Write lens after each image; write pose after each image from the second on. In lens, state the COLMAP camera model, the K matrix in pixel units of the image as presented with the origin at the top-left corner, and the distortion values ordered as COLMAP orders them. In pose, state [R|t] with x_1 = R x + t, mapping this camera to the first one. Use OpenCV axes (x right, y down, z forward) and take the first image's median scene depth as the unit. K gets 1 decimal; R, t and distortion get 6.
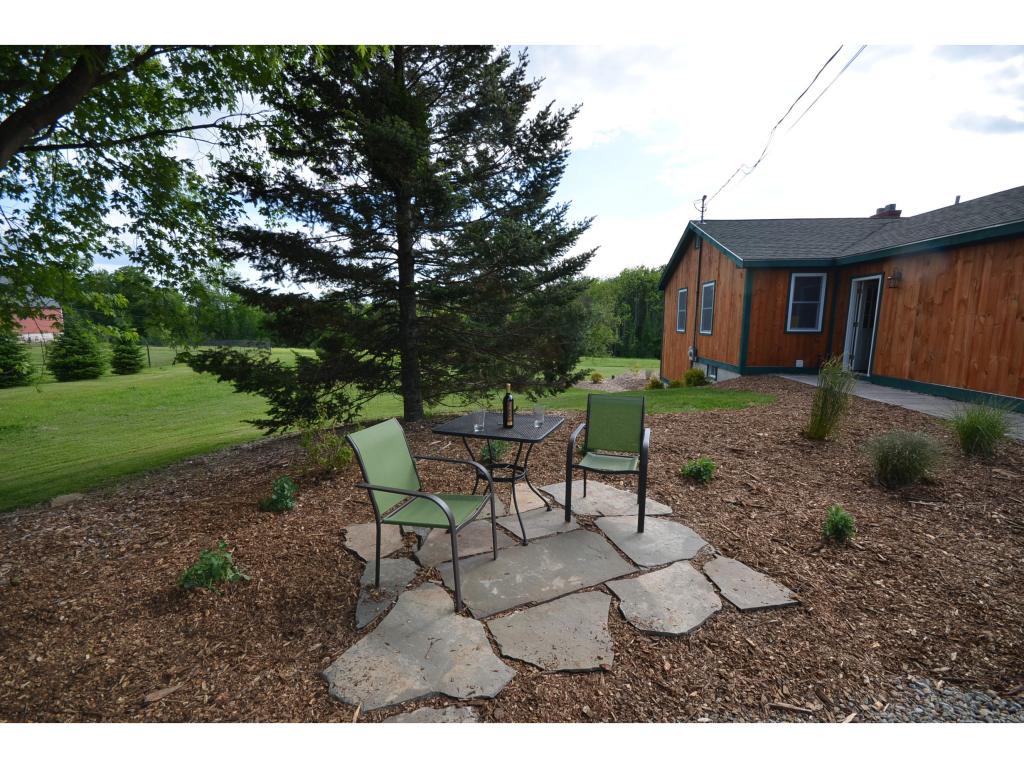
lens RADIAL K [[447.7, 0, 516.3], [0, 447.7, 388.1], [0, 0, 1]] dist [-0.003707, -0.000047]
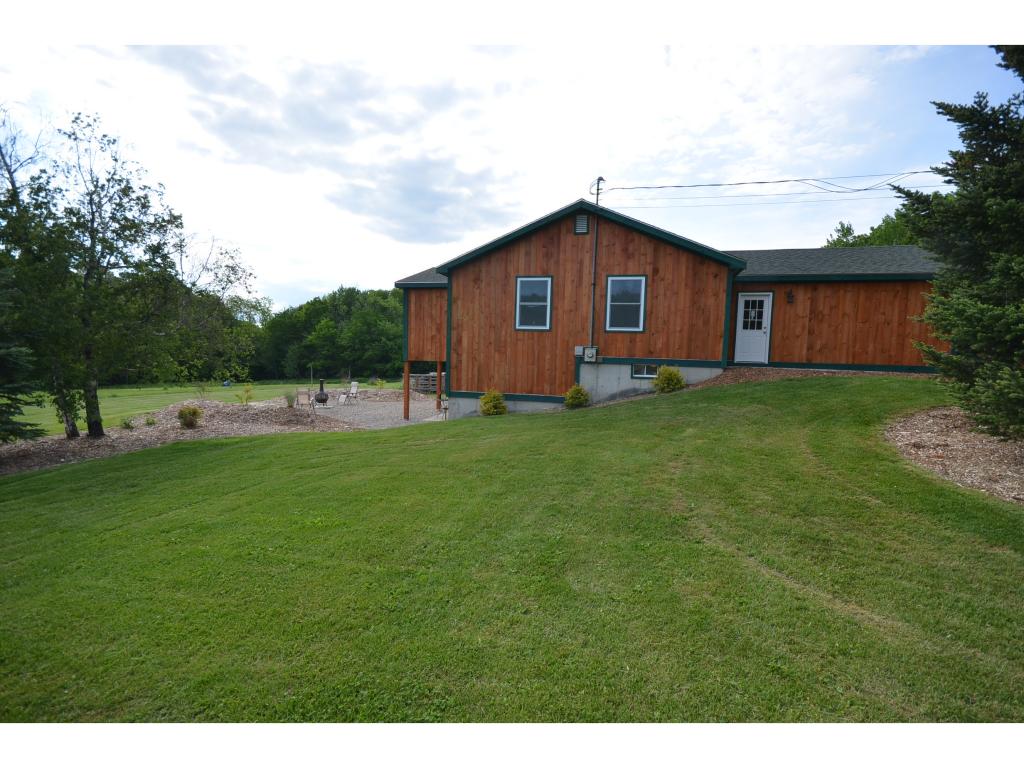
lens RADIAL K [[461.3, 0, 515.0], [0, 461.3, 379.8], [0, 0, 1]] dist [-0.000195, 0.000283]
pose [[0.202409, -0.108833, 0.973235, -1.006318], [0.119501, 0.989123, 0.085756, -0.243835], [-0.971983, 0.098945, 0.213213, 1.861148]]
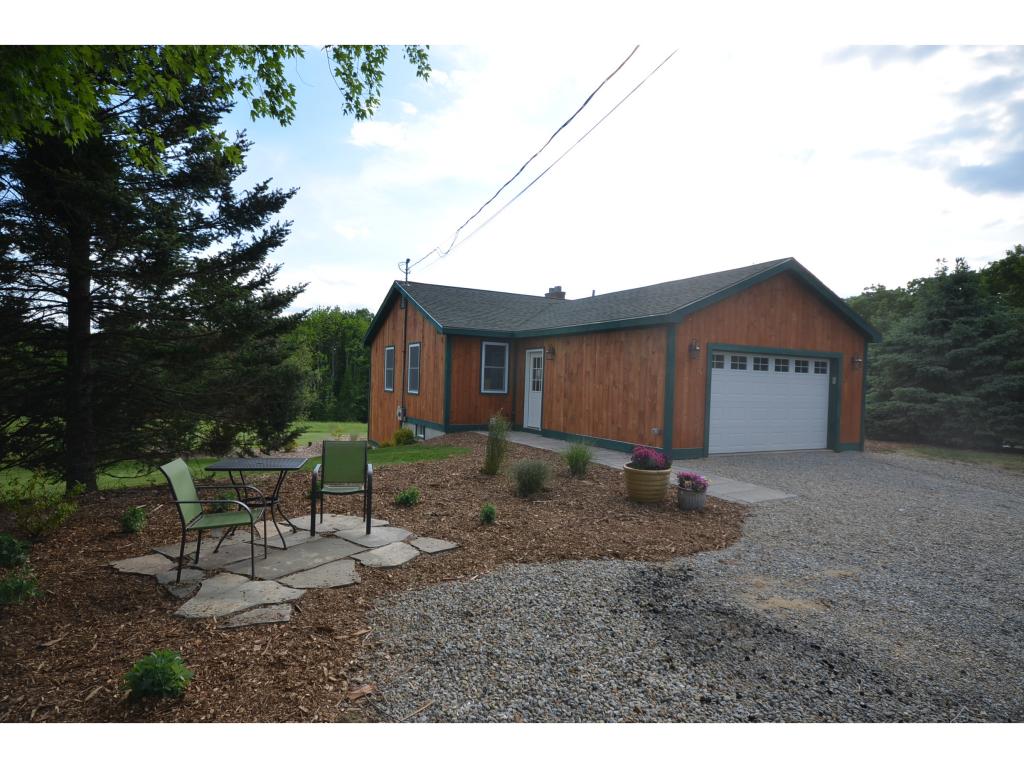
lens RADIAL K [[566.6, 0, 517.2], [0, 566.6, 390.7], [0, 0, 1]] dist [0.015207, 0.001046]
pose [[0.839551, 0.015716, 0.543054, -0.125492], [0.050719, 0.992949, -0.107146, 0.035413], [-0.540908, 0.117497, 0.832834, -0.326602]]
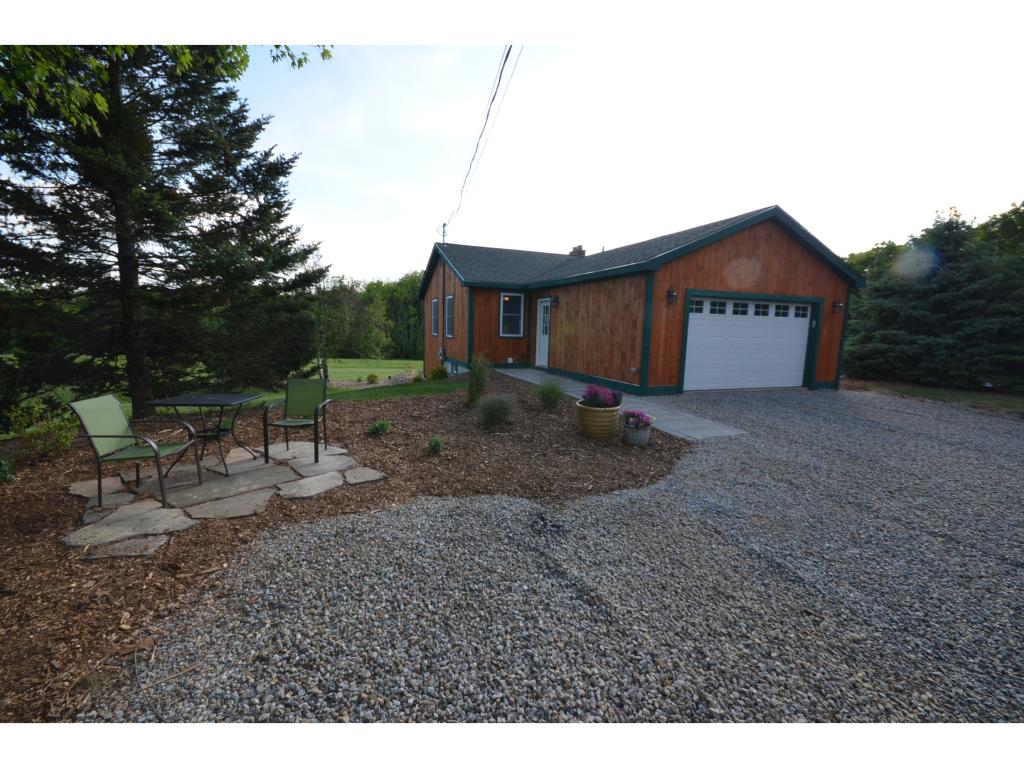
lens RADIAL K [[443.4, 0, 514.8], [0, 443.4, 387.4], [0, 0, 1]] dist [0.009949, -0.012605]
pose [[0.899219, -0.037848, 0.435858, 0.094767], [0.040586, 0.999171, 0.003030, 0.032558], [-0.435612, 0.014965, 0.900010, -0.292322]]
